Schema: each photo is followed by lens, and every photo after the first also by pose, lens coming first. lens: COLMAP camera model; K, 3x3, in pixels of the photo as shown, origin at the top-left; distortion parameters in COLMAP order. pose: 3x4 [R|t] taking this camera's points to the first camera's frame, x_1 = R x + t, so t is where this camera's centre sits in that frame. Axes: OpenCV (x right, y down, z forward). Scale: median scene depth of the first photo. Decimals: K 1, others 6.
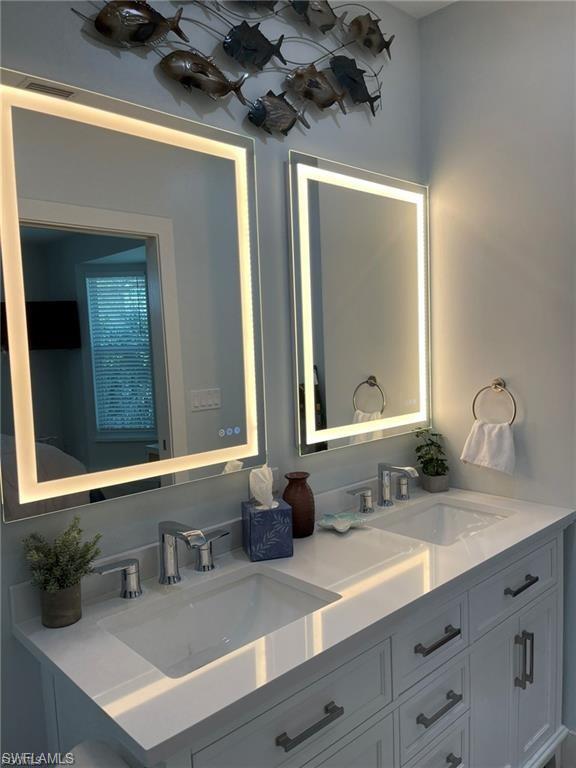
lens RADIAL K [[577.7, 0, 288.0], [0, 577.7, 384.0], [0, 0, 1]] dist [0.081272, -0.113651]
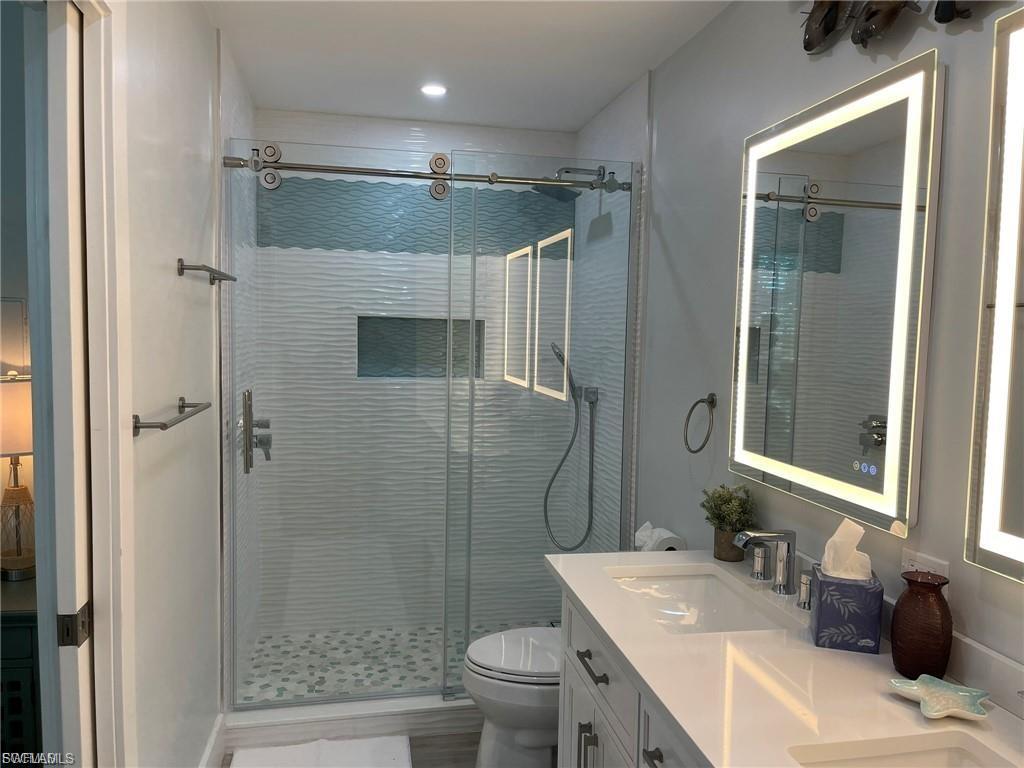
lens RADIAL K [[770.3, 0, 509.8], [0, 770.3, 389.4], [0, 0, 1]] dist [0.081272, -0.113651]
pose [[-0.512387, 0.078007, -0.855204, 1.007768], [-0.083046, 0.986697, 0.139758, -0.123130], [0.854730, 0.142631, -0.499093, 1.111590]]
